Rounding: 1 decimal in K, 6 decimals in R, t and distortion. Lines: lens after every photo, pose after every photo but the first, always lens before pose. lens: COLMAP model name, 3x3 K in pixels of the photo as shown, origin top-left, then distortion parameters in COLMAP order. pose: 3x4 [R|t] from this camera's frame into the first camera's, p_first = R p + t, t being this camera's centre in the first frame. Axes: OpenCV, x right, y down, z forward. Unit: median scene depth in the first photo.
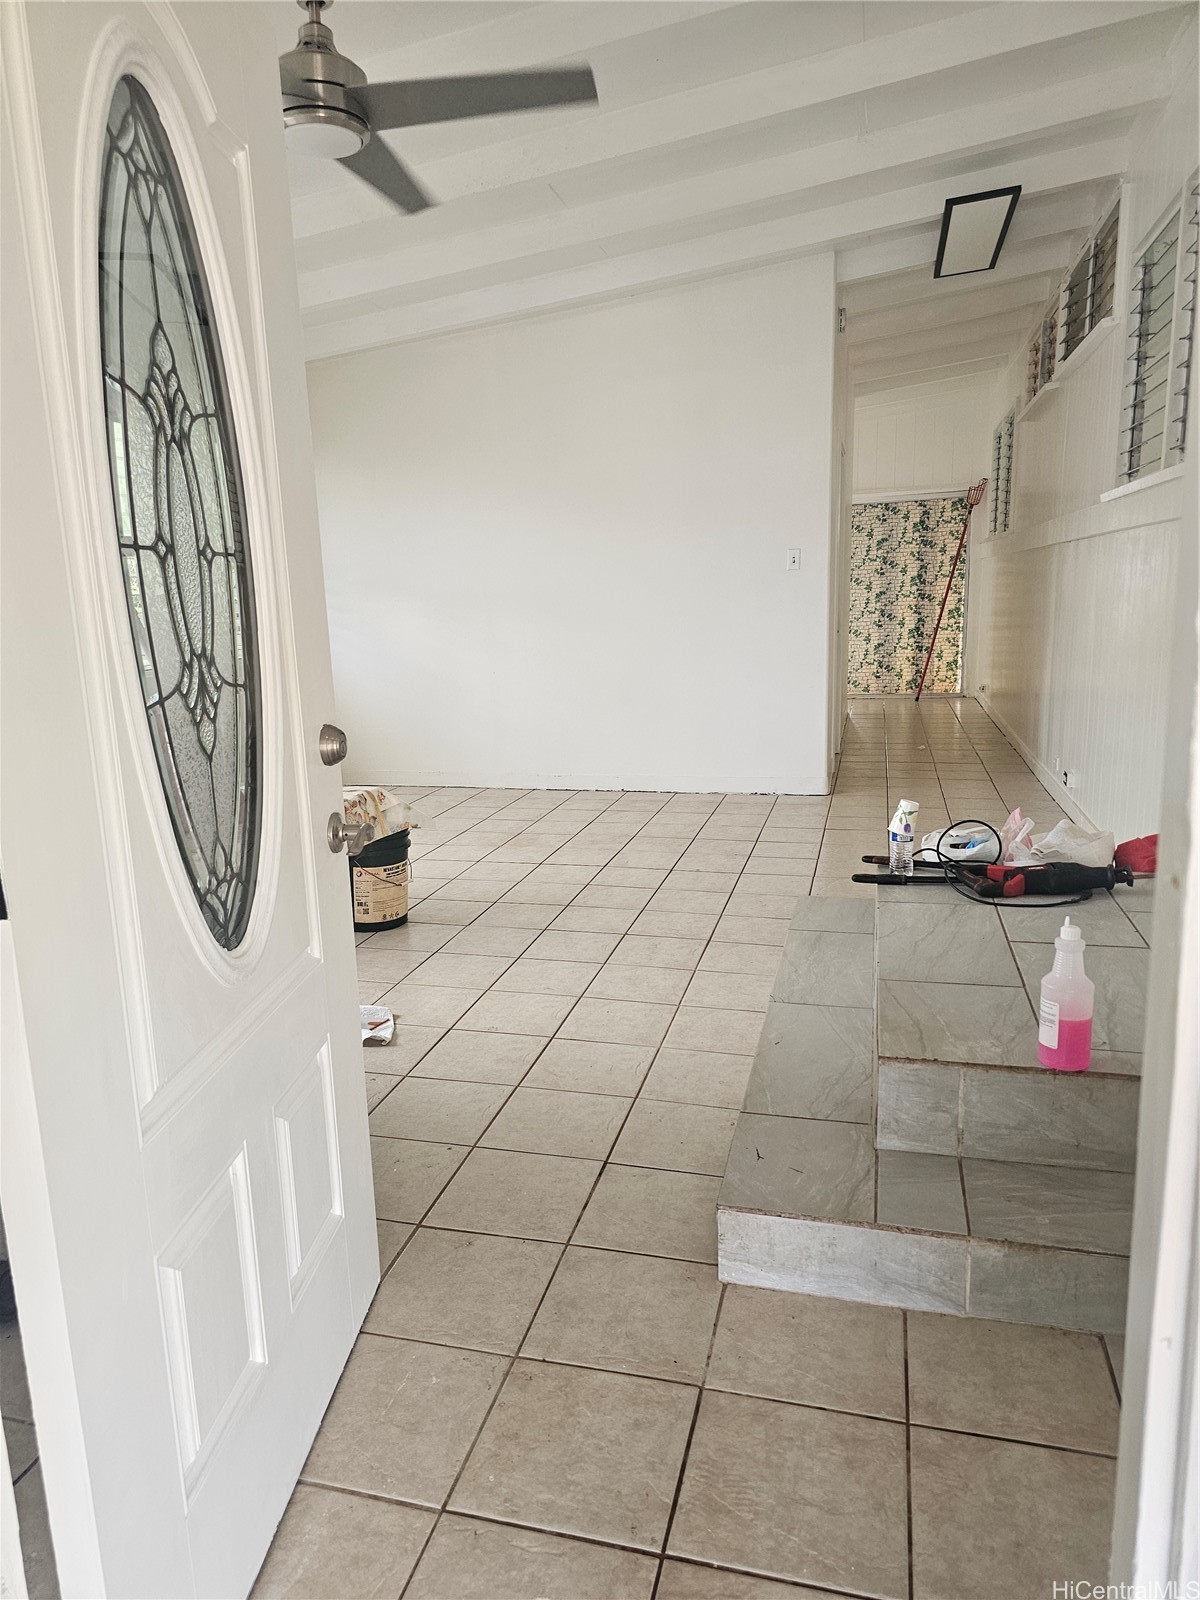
lens RADIAL K [[1073.6, 0, 591.8], [0, 1073.6, 805.5], [0, 0, 1]] dist [0.029667, -0.020998]
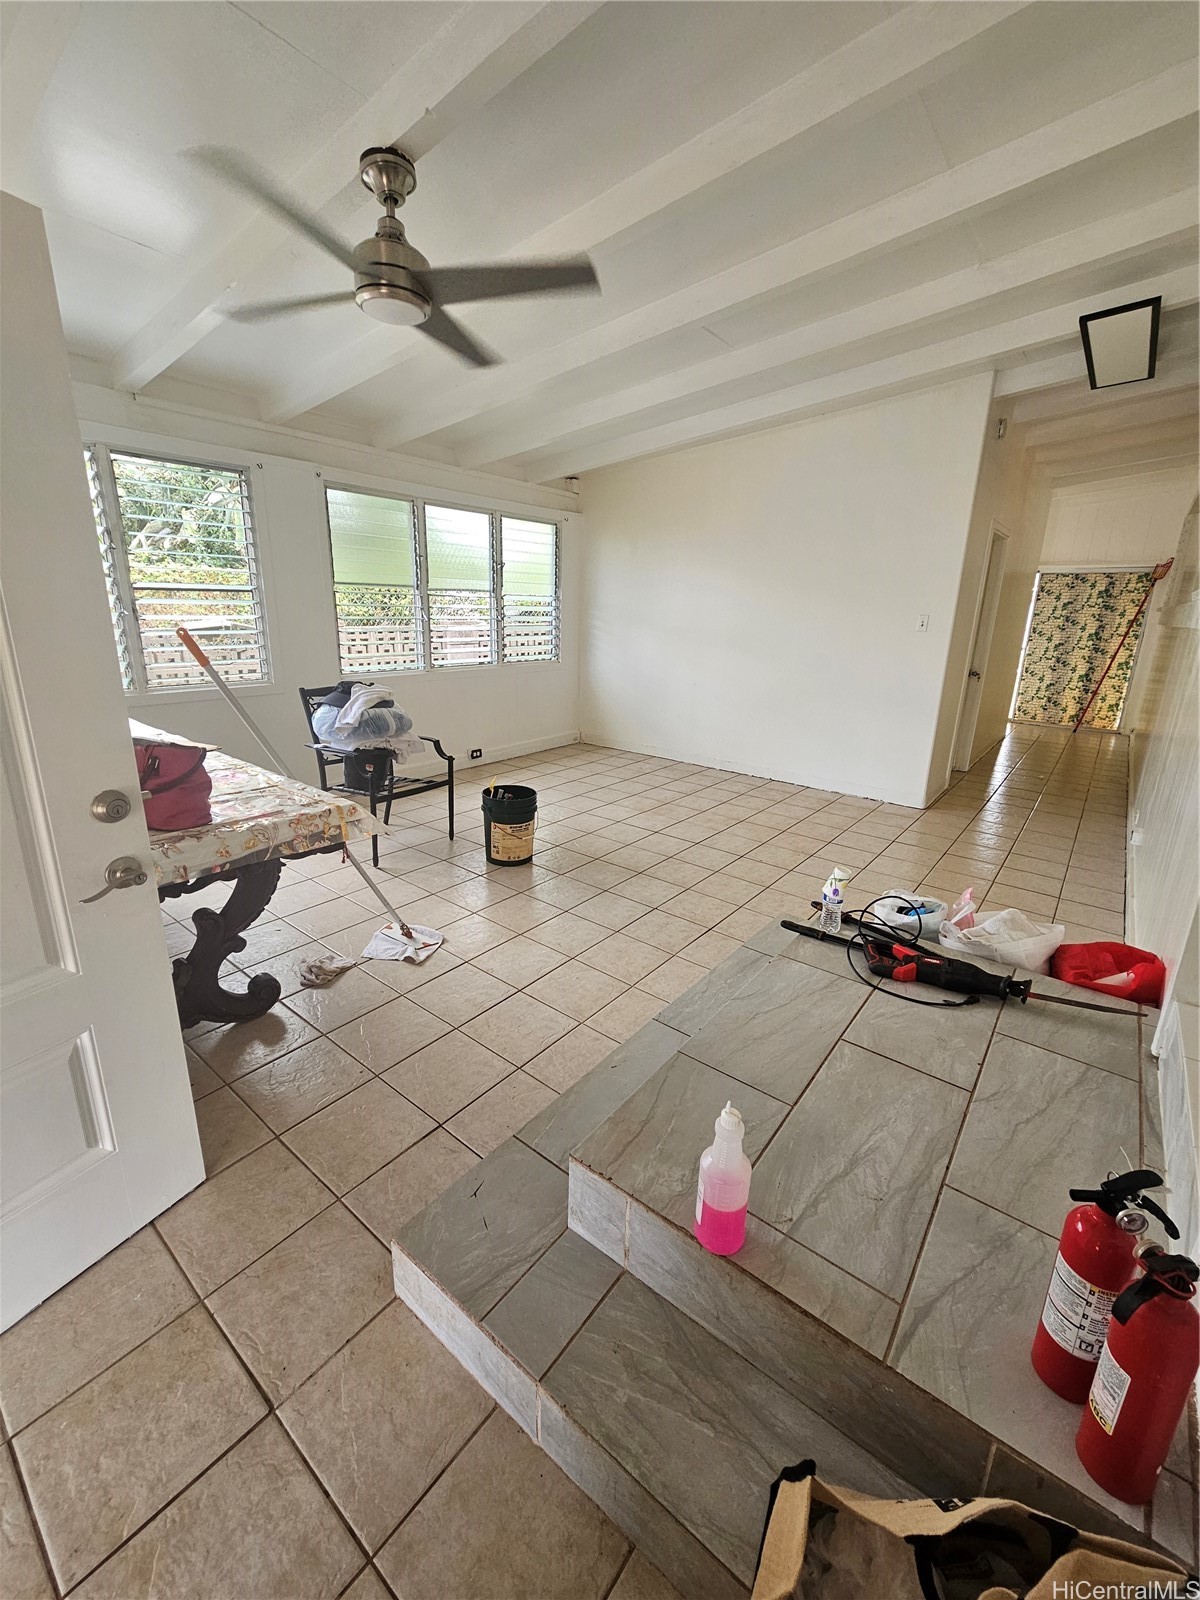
lens RADIAL K [[658.1, 0, 603.0], [0, 658.1, 787.0], [0, 0, 1]] dist [0.002927, -0.002015]
pose [[0.919794, 0.160477, -0.358086, 0.149828], [-0.134830, 0.986241, 0.095655, -0.062033], [0.368509, -0.039702, 0.928776, 0.130648]]
